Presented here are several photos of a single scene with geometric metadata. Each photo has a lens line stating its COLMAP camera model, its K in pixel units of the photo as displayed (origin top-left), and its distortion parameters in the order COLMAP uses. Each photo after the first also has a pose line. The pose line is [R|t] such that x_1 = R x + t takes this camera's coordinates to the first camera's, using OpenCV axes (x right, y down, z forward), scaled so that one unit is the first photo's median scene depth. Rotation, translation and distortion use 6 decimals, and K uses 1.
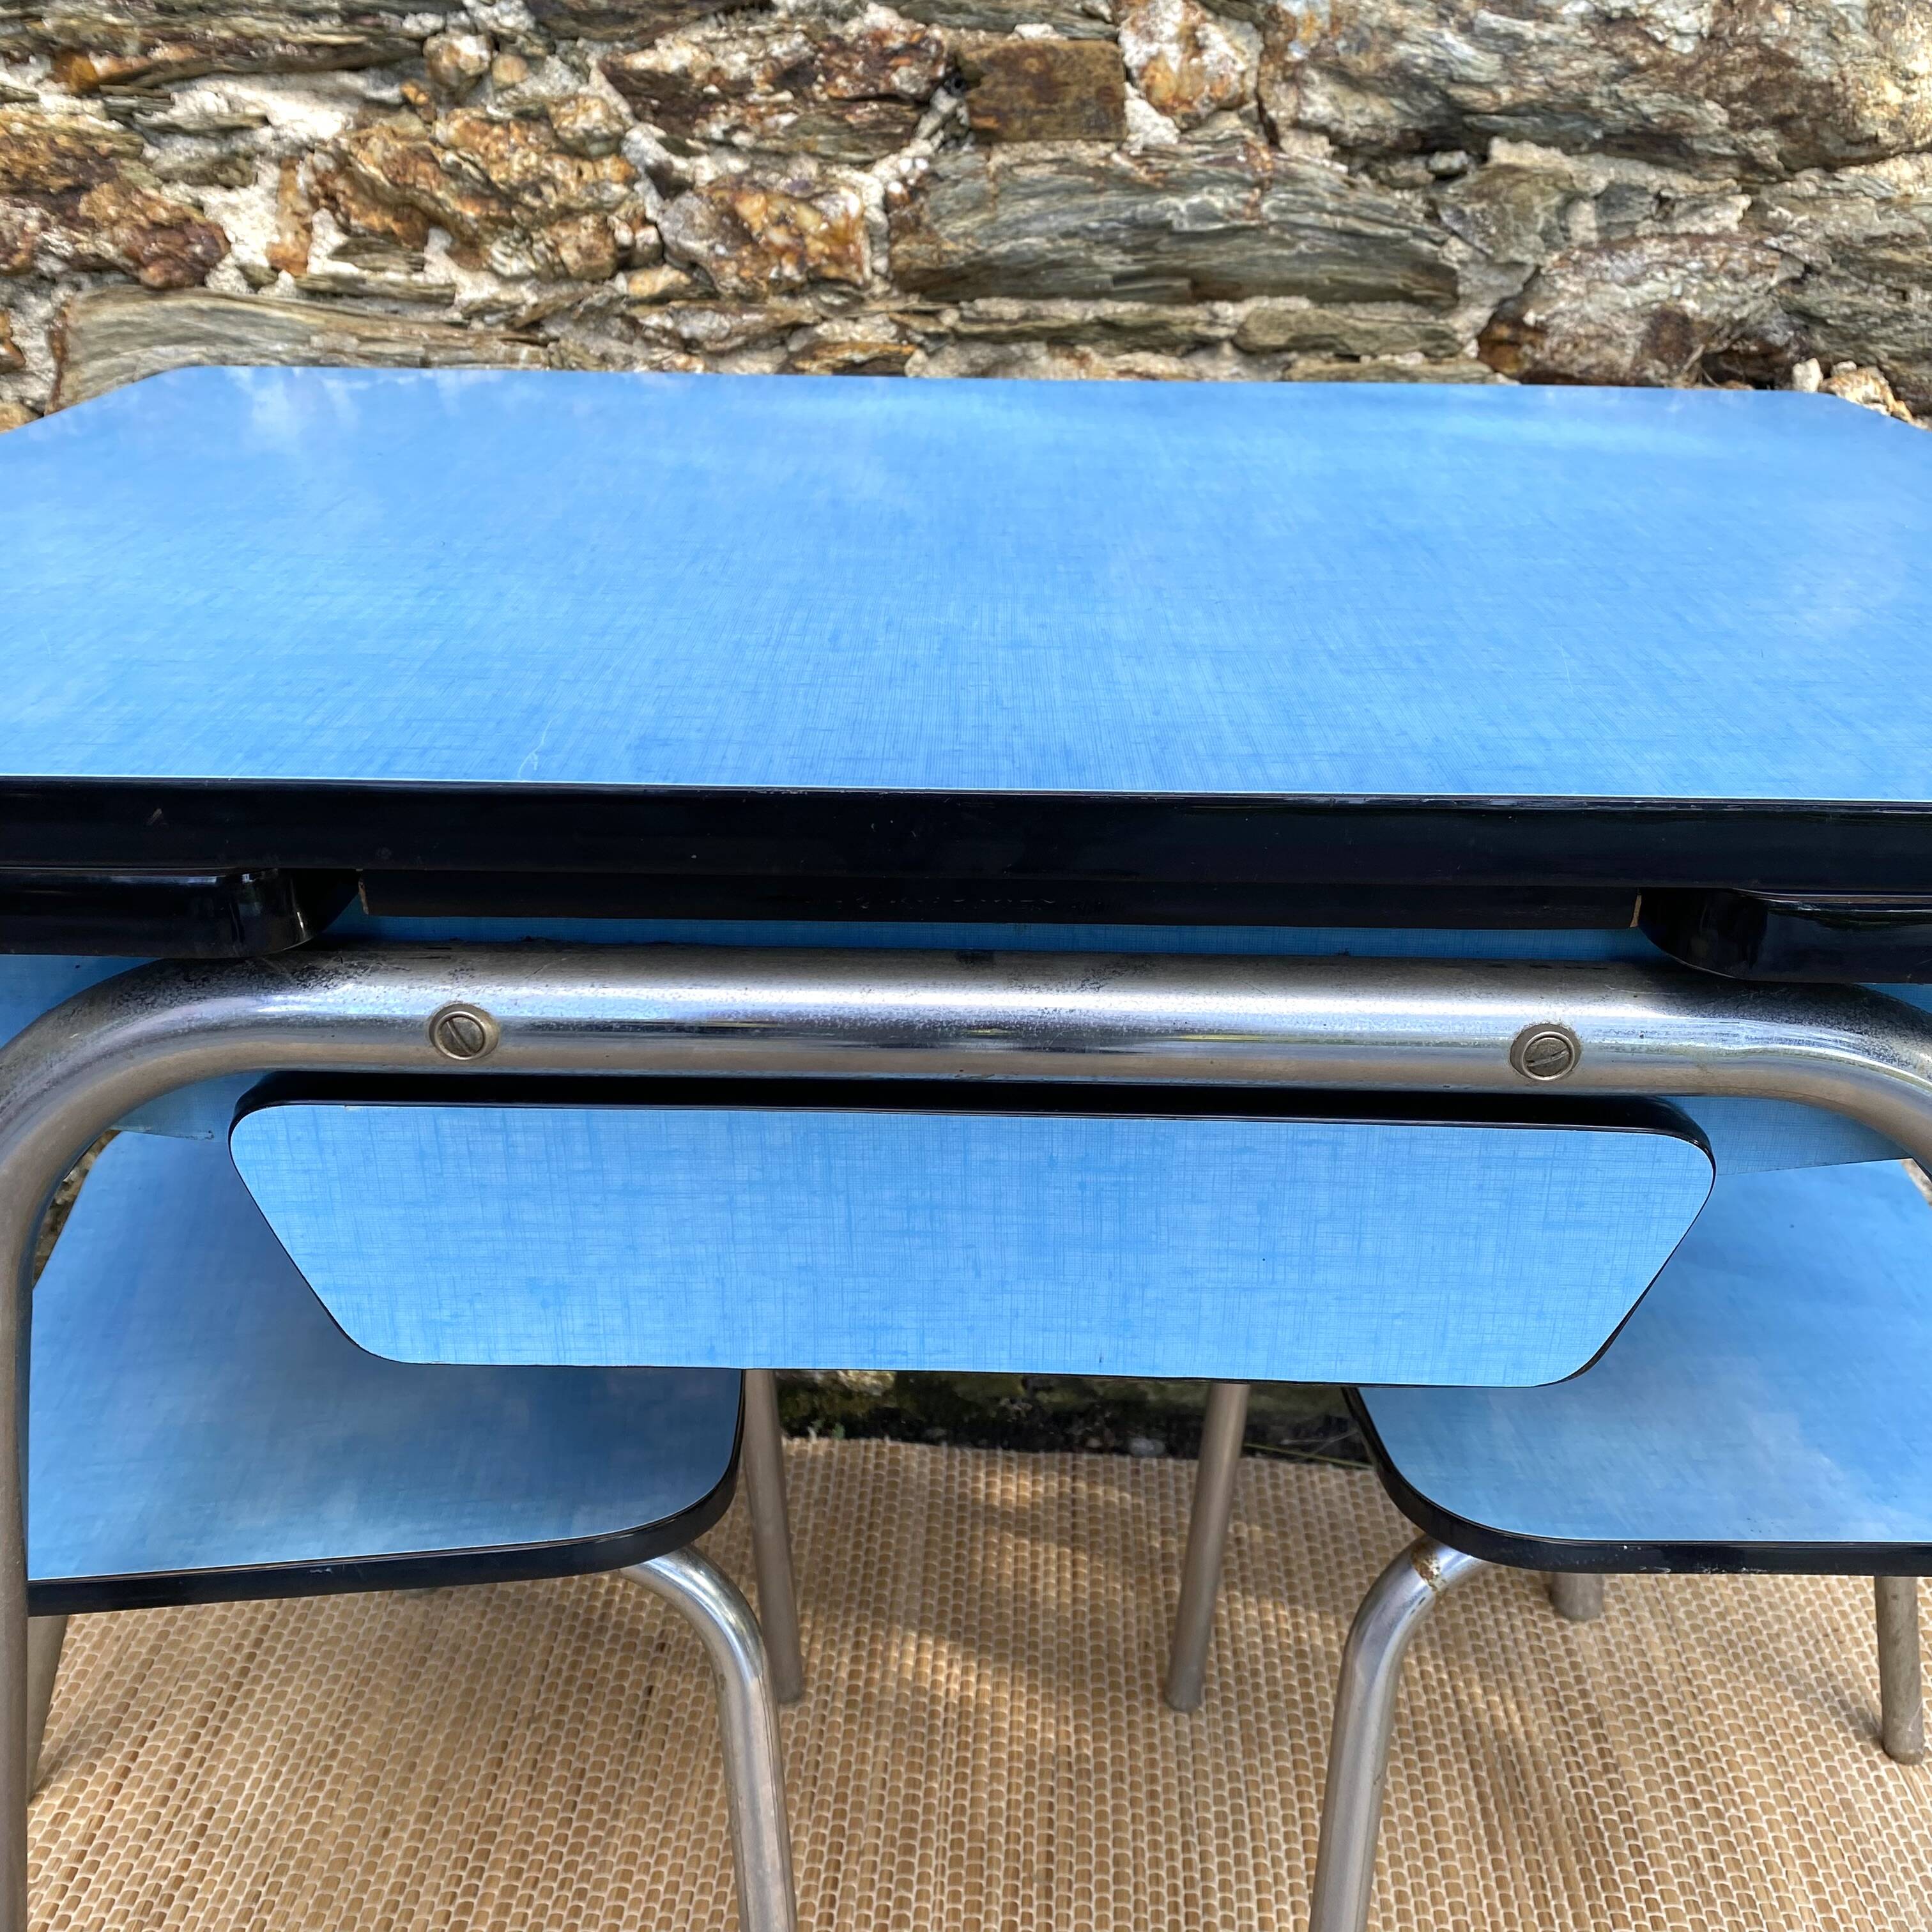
lens RADIAL K [[1939.8, 0, 981.0], [0, 1939.8, 967.0], [0, 0, 1]] dist [-0.010807, 0.025997]
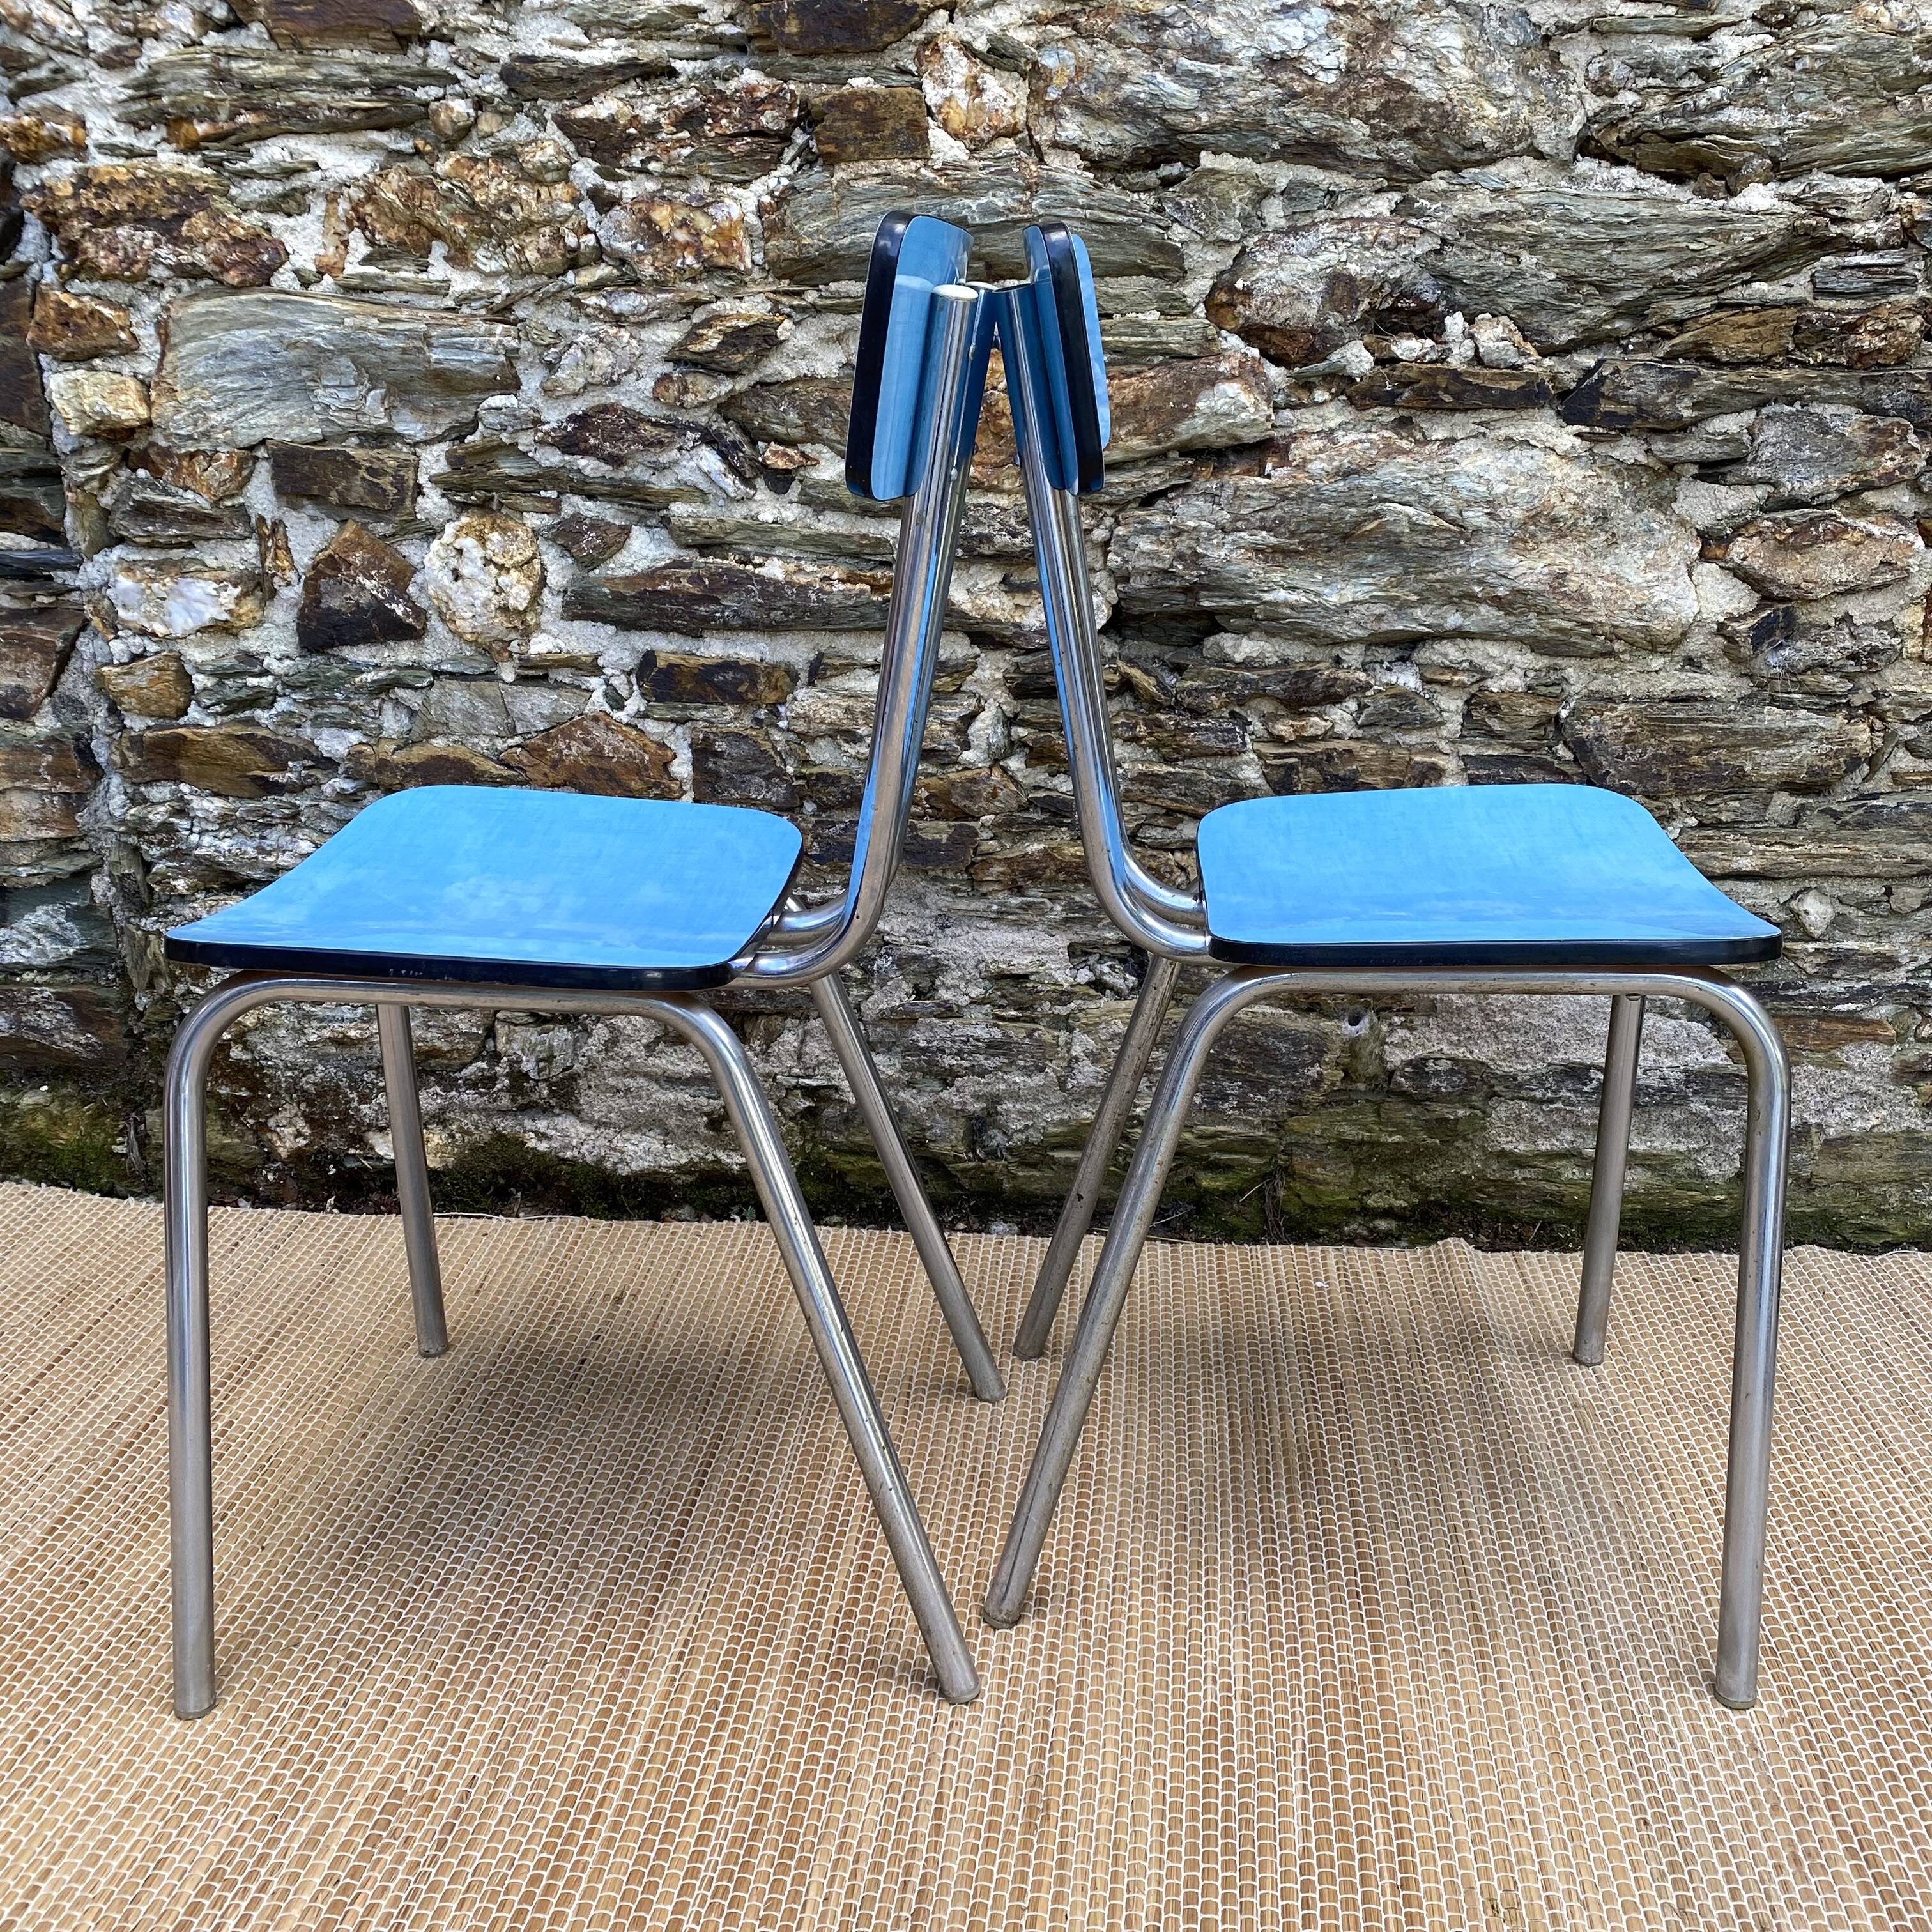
lens RADIAL K [[1945.7, 0, 960.5], [0, 1945.7, 983.8], [0, 0, 1]] dist [-0.002759, 0.017537]
pose [[0.998834, -0.005311, -0.047975, 0.156371], [0.000247, 0.994479, -0.104936, 0.294516], [0.048268, 0.104802, 0.993321, -0.302588]]
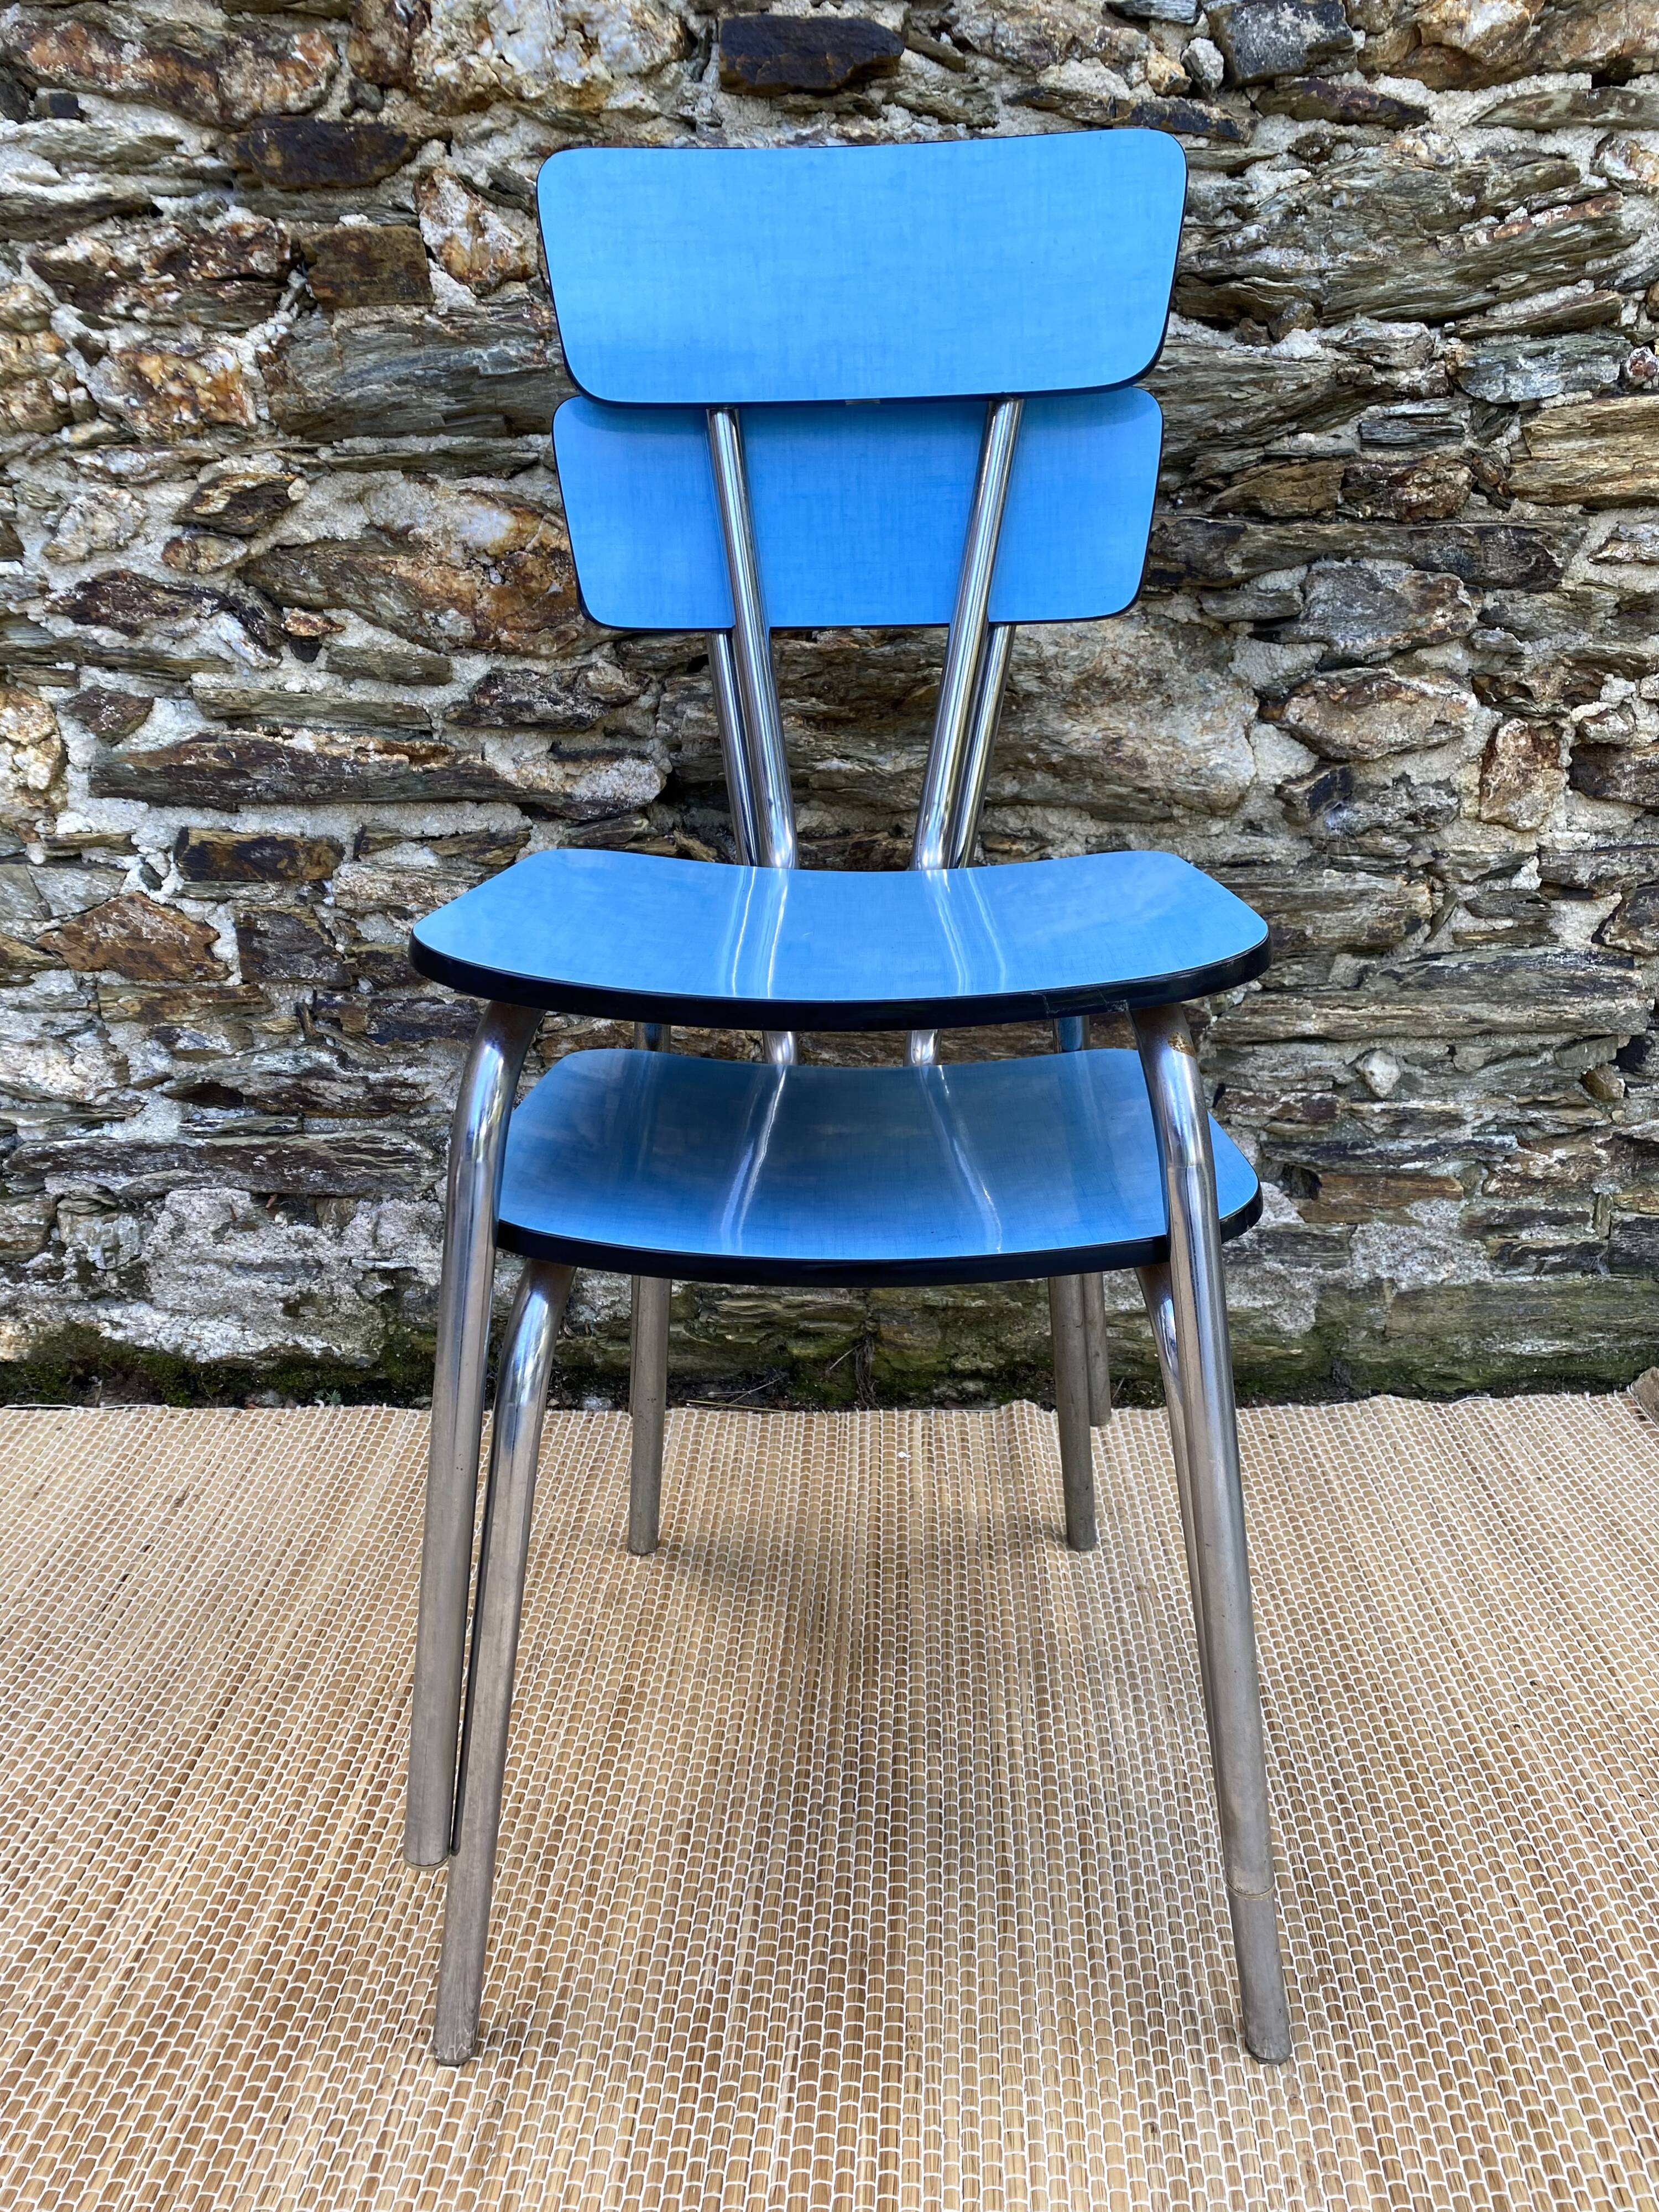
lens RADIAL K [[1678.1, 0, 837.1], [0, 1678.1, 1118.1], [0, 0, 1]] dist [0.009976, -0.010186]
pose [[0.999528, -0.030527, 0.003454, 0.316138], [0.030692, 0.997150, -0.068926, 0.195042], [-0.001340, 0.068999, 0.997616, -0.077412]]
